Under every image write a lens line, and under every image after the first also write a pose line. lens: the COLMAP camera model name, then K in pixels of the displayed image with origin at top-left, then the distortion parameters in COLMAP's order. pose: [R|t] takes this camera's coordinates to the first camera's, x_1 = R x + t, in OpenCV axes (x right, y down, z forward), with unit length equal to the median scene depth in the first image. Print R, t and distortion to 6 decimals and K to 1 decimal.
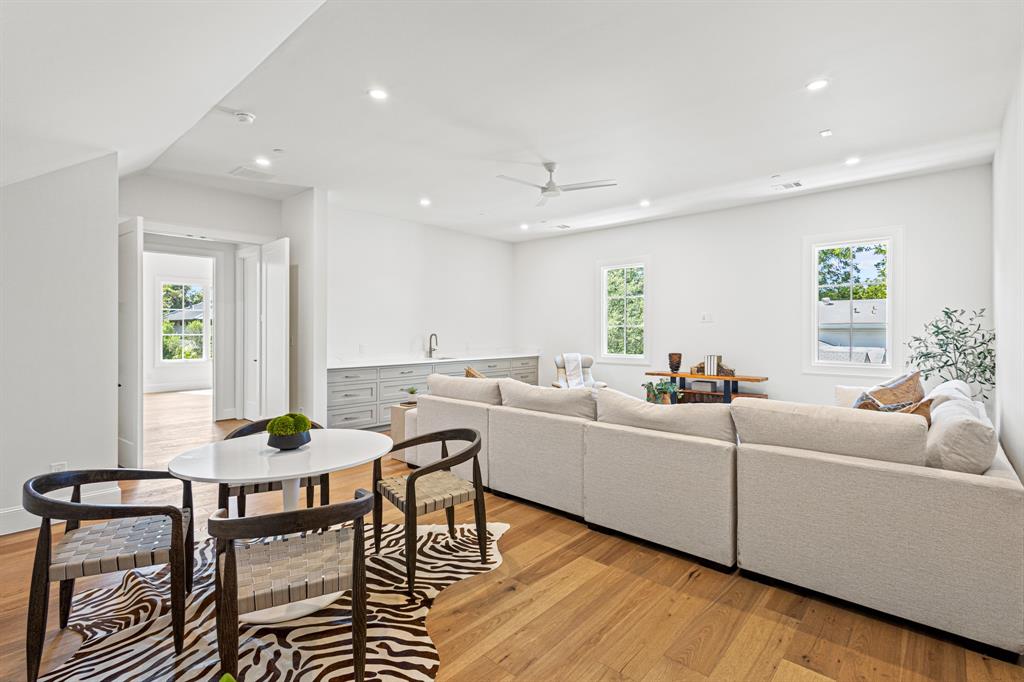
lens RADIAL K [[478.2, 0, 513.3], [0, 478.2, 339.2], [0, 0, 1]] dist [0.010123, -0.002912]
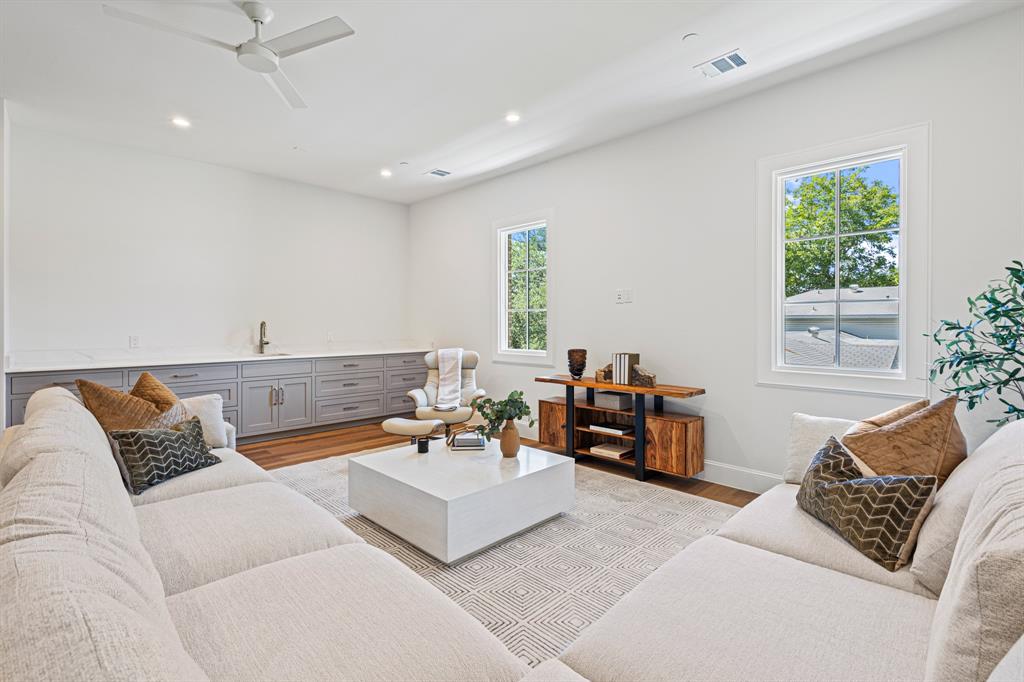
lens RADIAL K [[478.2, 0, 510.4], [0, 478.2, 331.4], [0, 0, 1]] dist [0.010123, -0.002912]
pose [[0.998429, 0.001158, -0.056016, 0.294006], [-0.001121, 0.999999, 0.000689, 0.003848], [0.056017, -0.000625, 0.998430, 0.340988]]
